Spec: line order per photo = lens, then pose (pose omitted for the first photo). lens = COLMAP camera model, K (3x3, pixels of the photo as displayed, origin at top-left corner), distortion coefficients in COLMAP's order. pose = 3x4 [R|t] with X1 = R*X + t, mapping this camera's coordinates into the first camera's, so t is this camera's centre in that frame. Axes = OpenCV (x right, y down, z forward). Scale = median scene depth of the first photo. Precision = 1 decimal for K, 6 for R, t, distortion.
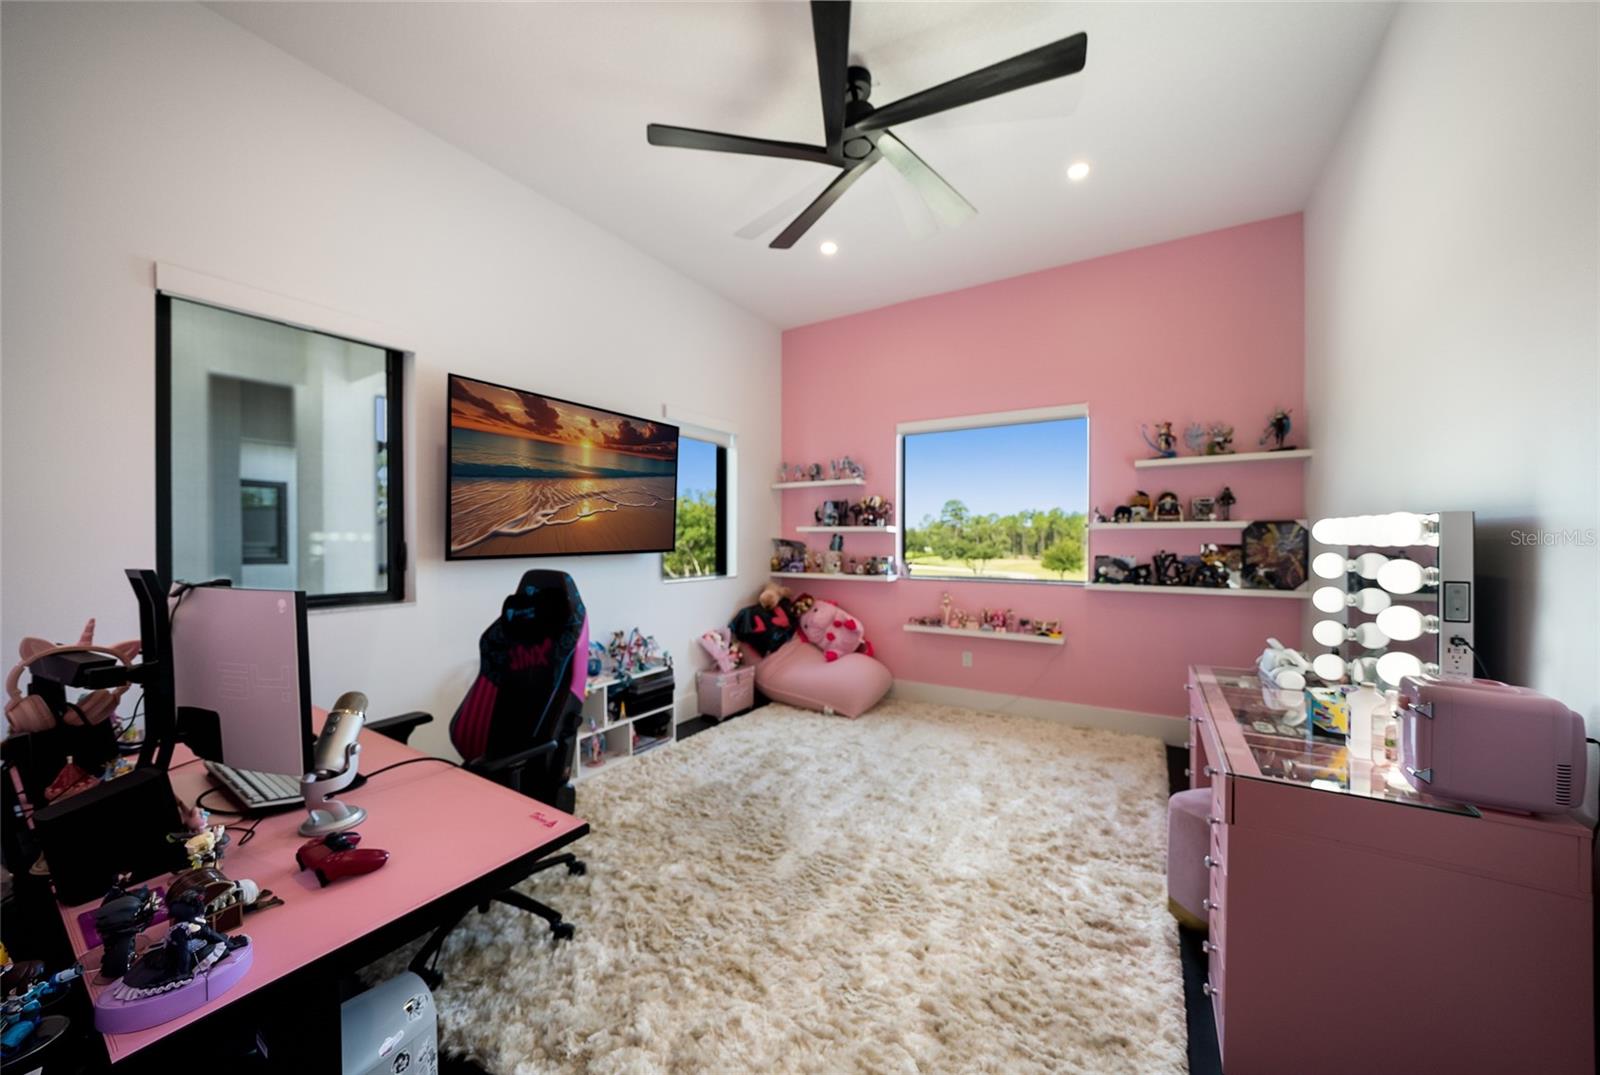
lens RADIAL K [[557.2, 0, 792.6], [0, 557.2, 539.4], [0, 0, 1]] dist [-0.008161, -0.000109]
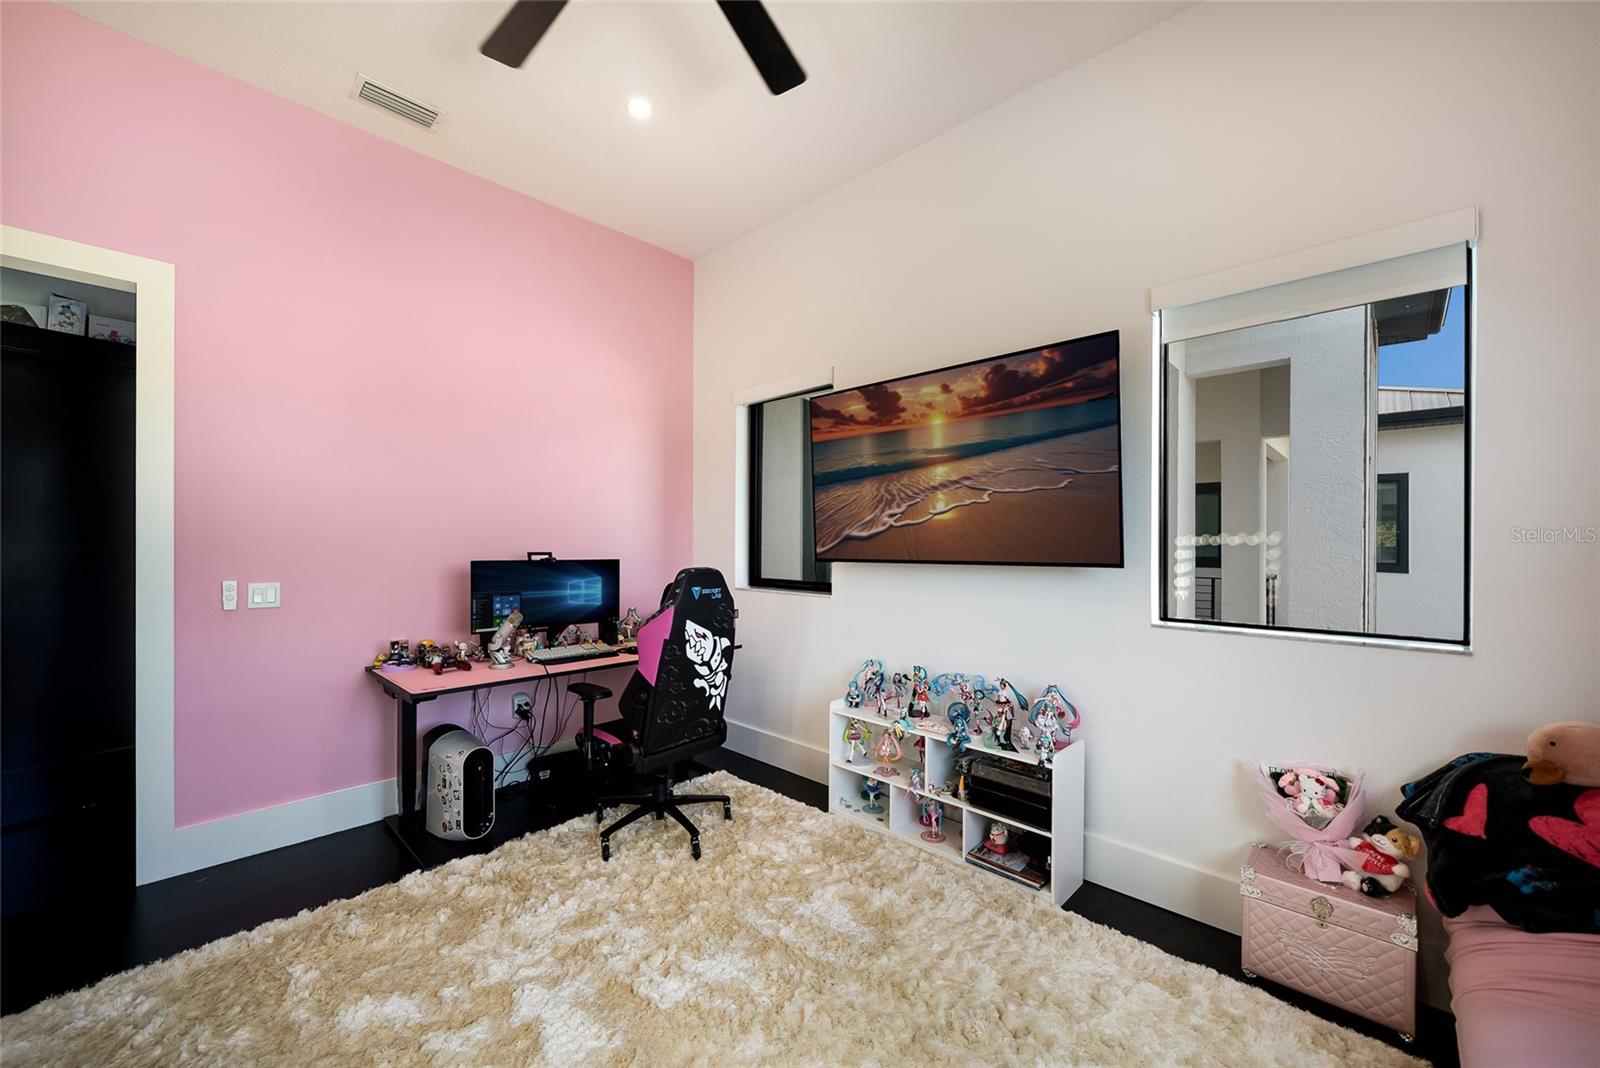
lens RADIAL K [[621.0, 0, 802.8], [0, 621.0, 542.3], [0, 0, 1]] dist [0.000642, 0.000085]
pose [[-0.189378, 0.002344, -0.981902, 0.519588], [-0.000208, 0.999997, 0.002427, -0.003362], [0.981904, 0.000664, -0.189376, 0.999797]]
